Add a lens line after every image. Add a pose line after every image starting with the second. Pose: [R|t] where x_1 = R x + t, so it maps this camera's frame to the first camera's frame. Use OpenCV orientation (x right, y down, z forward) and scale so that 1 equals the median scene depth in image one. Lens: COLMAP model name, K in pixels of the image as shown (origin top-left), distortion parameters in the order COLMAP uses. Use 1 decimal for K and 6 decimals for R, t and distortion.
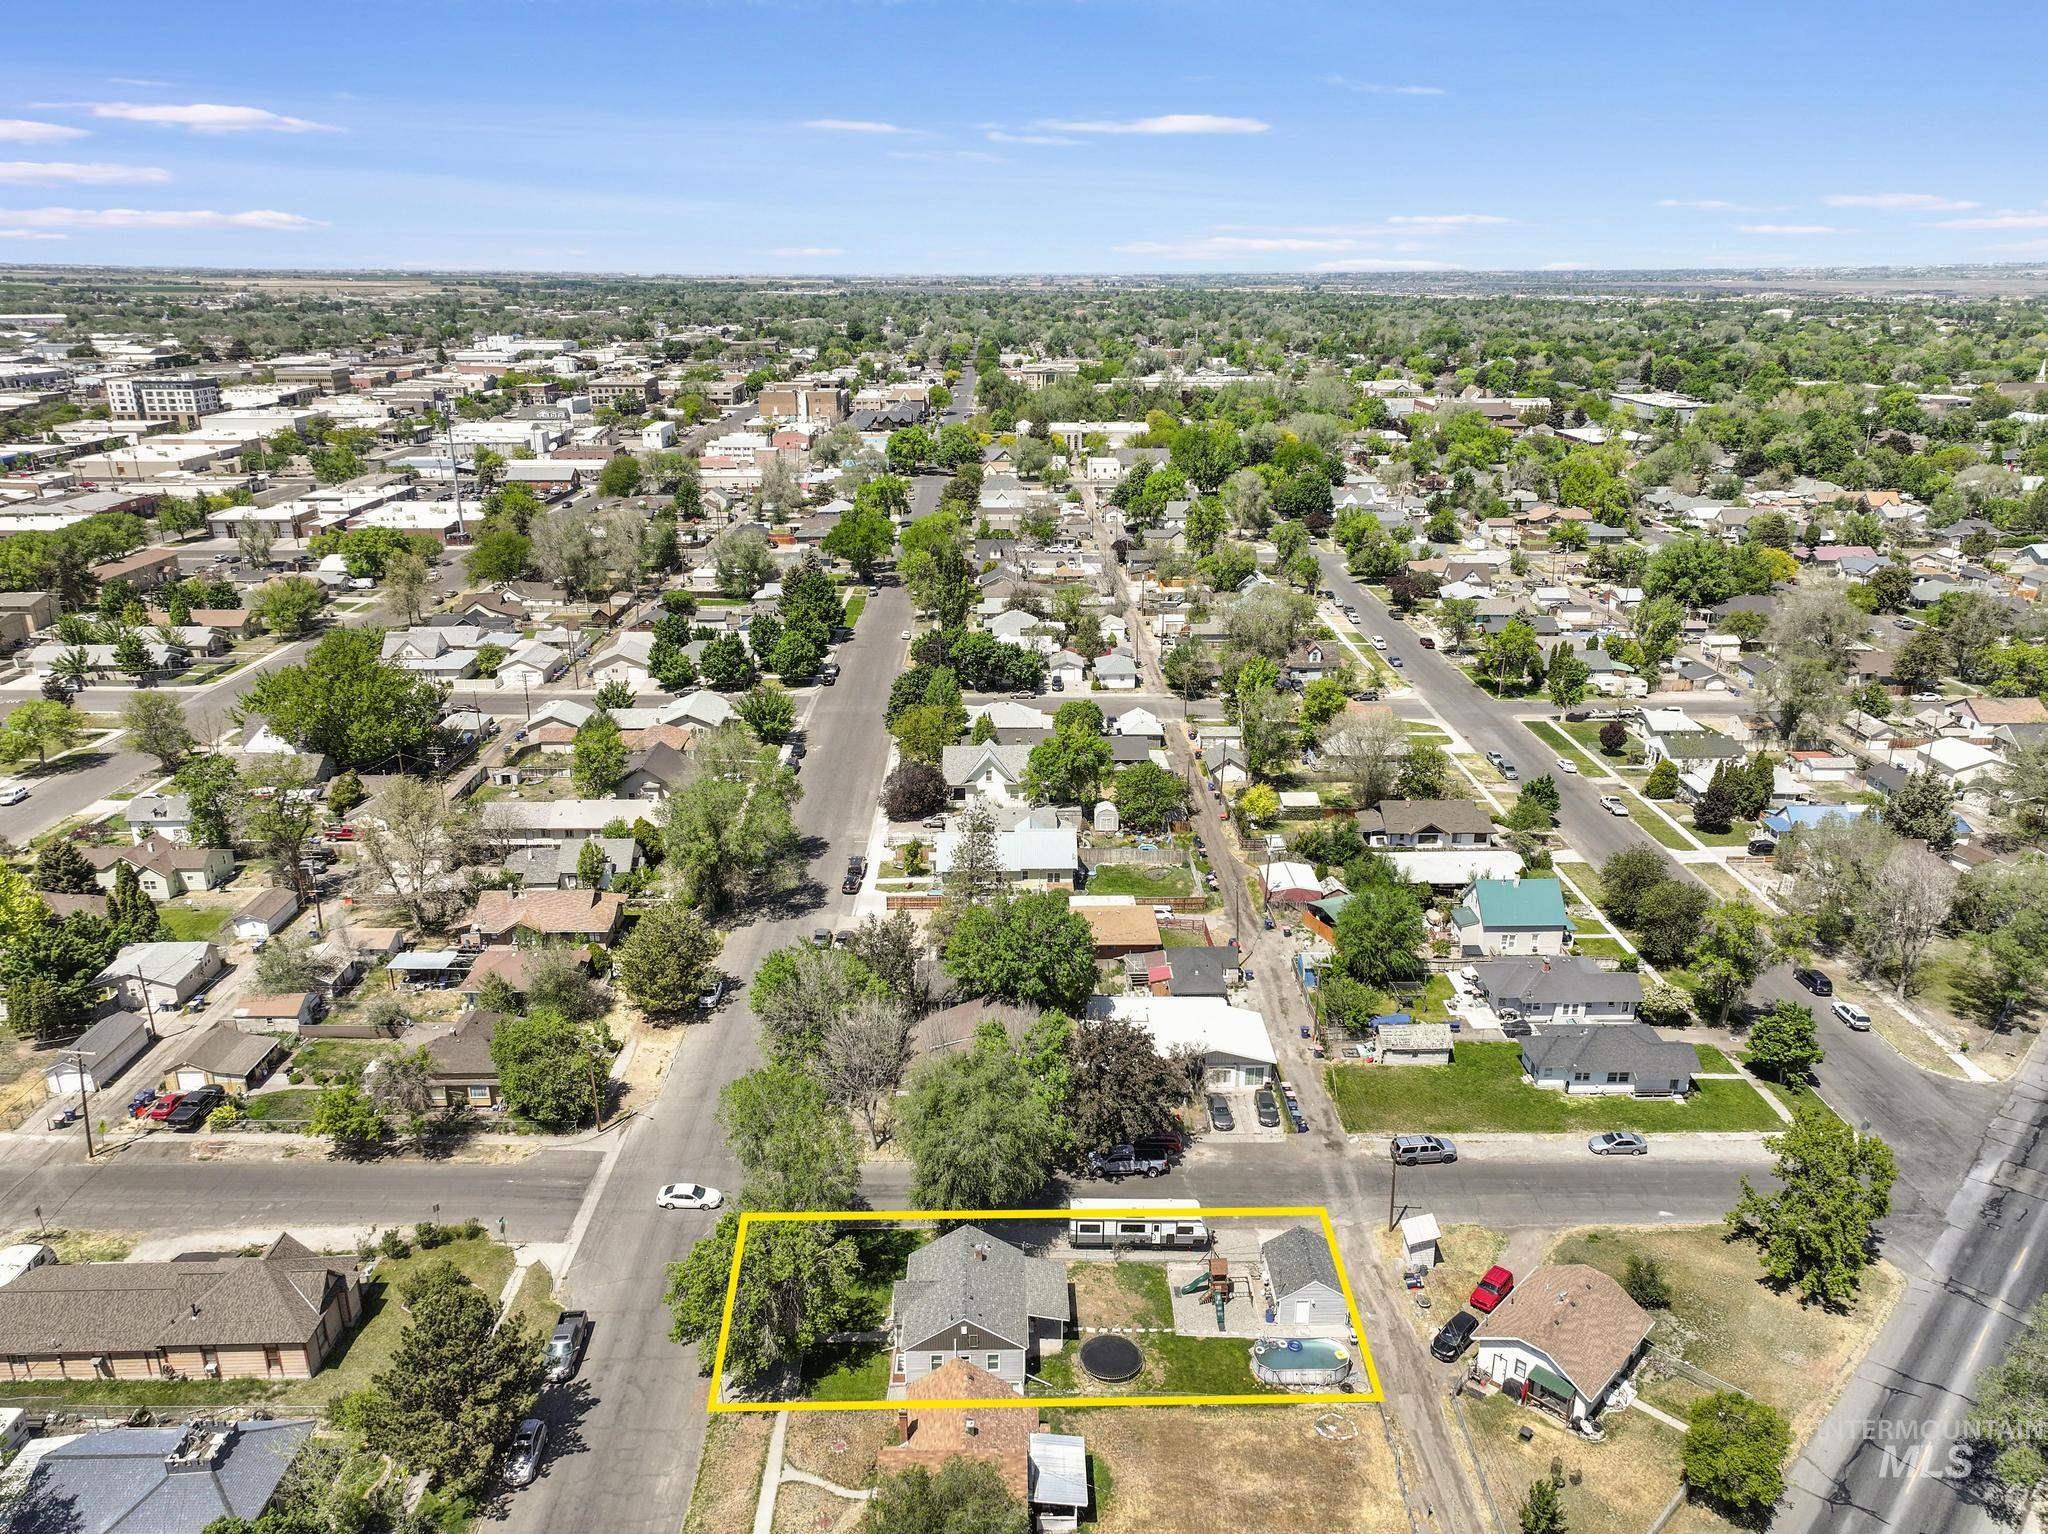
lens RADIAL K [[1425.3, 0, 1031.5], [0, 1425.3, 764.9], [0, 0, 1]] dist [0.003423, -0.000817]
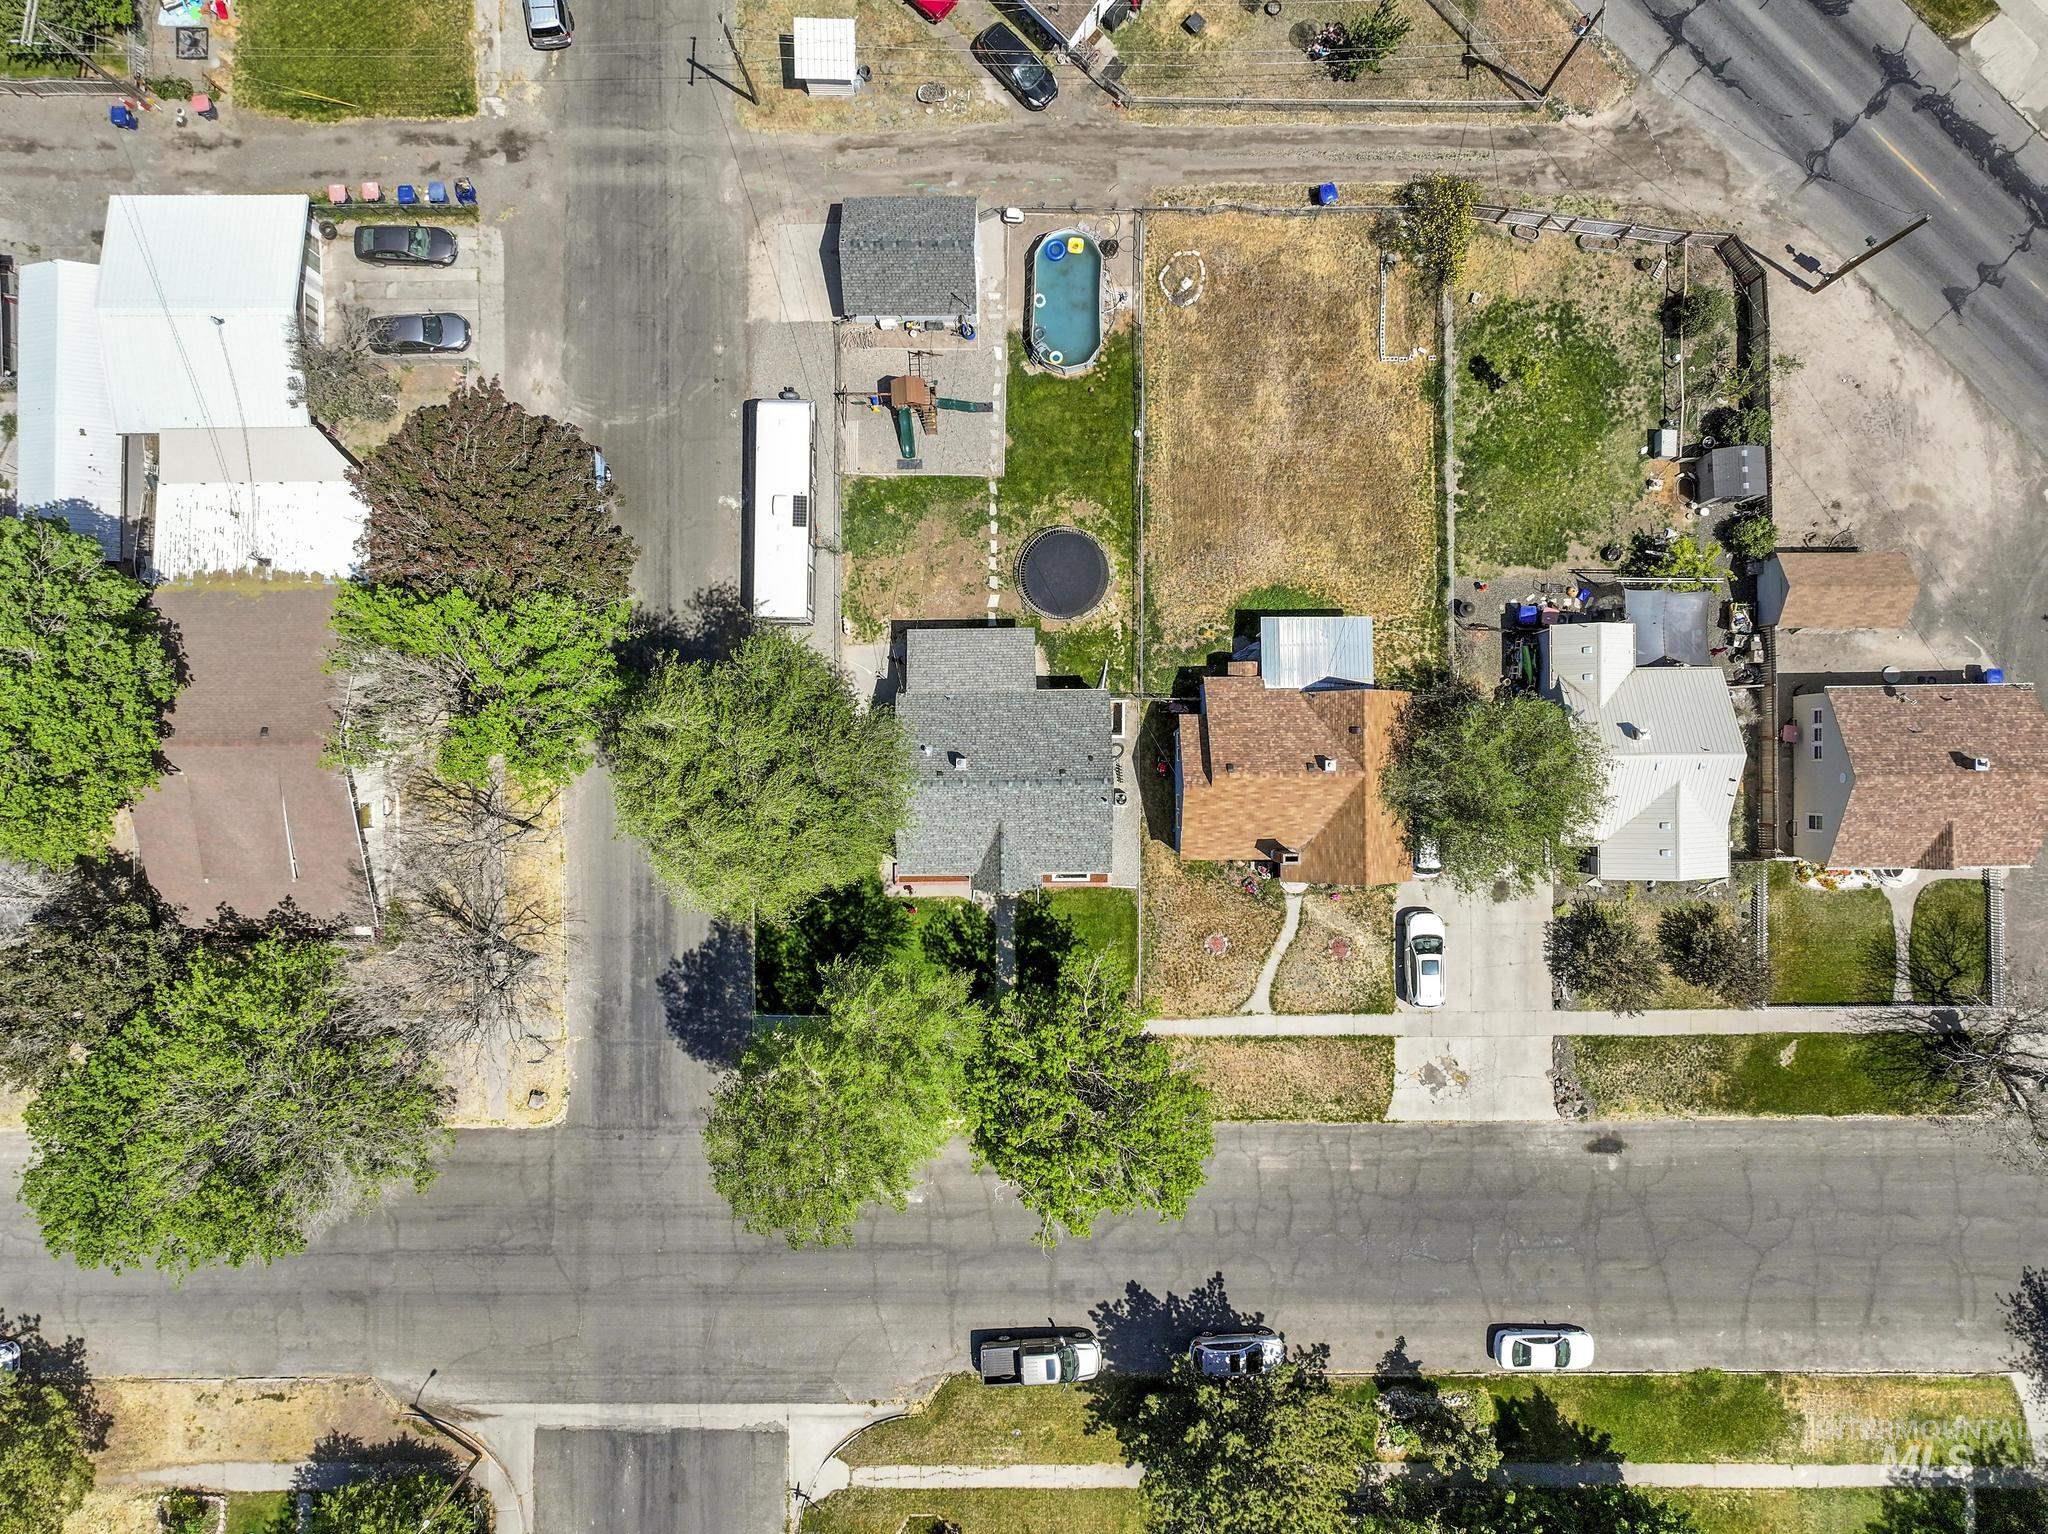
lens RADIAL K [[1425.3, 0, 1031.5], [0, 1425.3, 764.9], [0, 0, 1]] dist [0.003423, -0.000817]
pose [[0.006555, -0.999937, -0.009130, -0.028213], [0.335558, -0.006401, 0.941998, -0.222387], [-0.941997, -0.009238, 0.335495, 0.702997]]
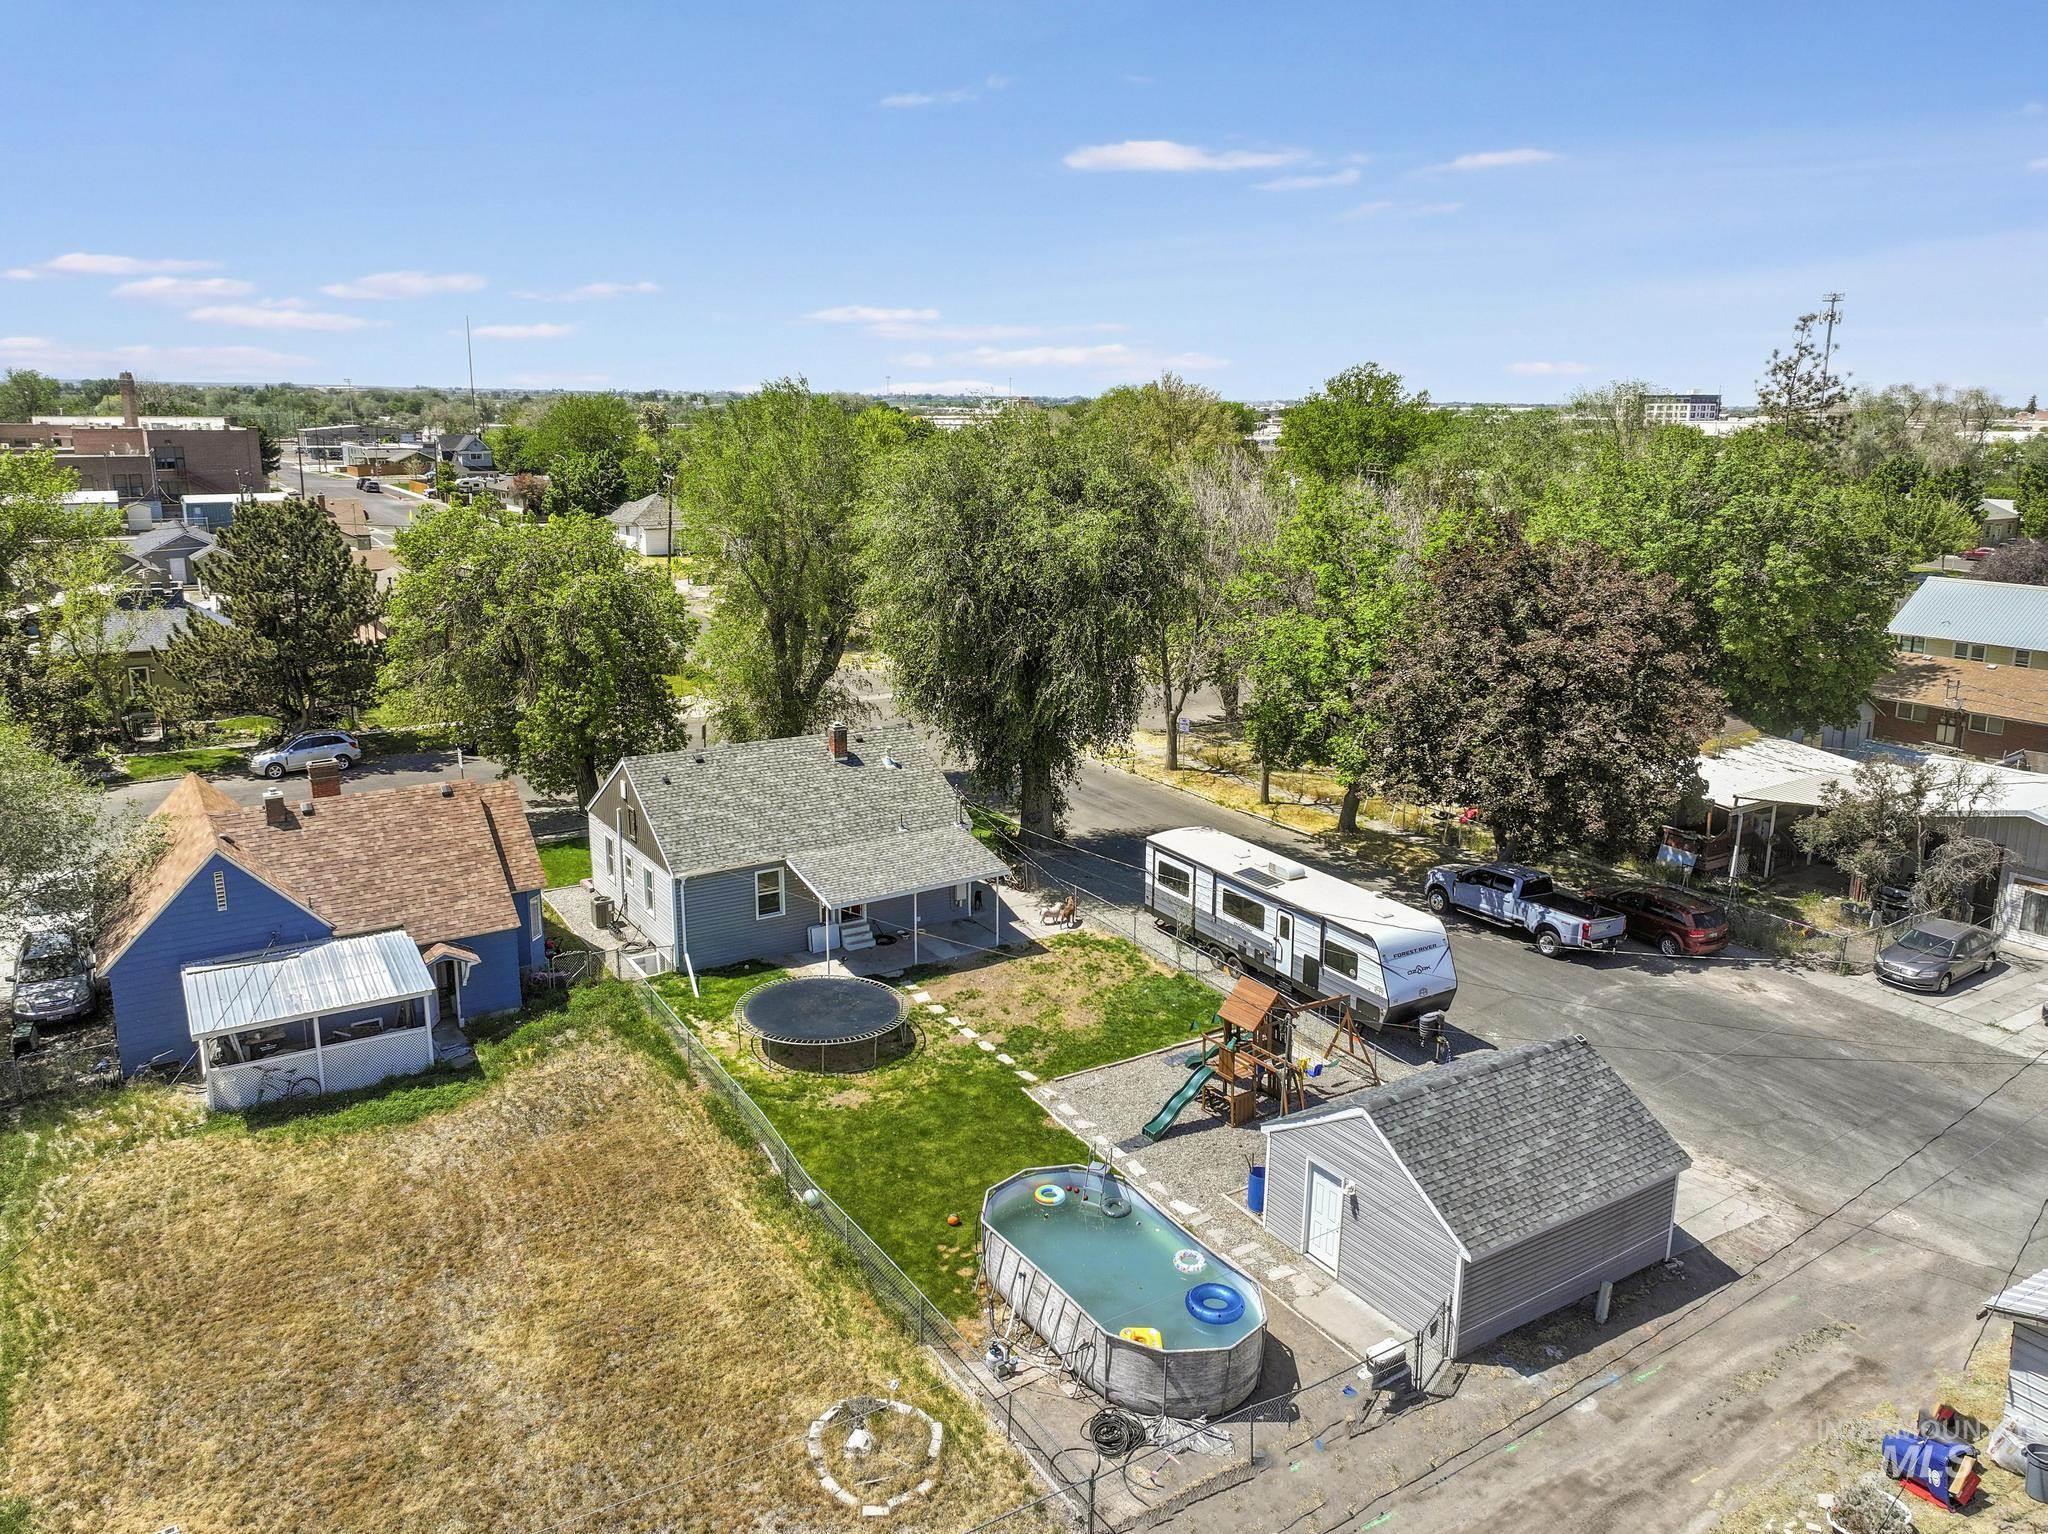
lens RADIAL K [[1445.8, 0, 983.4], [0, 1445.8, 766.0], [0, 0, 1]] dist [0.007730, 0.001732]
pose [[0.504472, 0.213846, -0.836527, 0.344703], [-0.286810, 0.955334, 0.071255, 0.281746], [0.814400, 0.203978, 0.543272, 0.731379]]
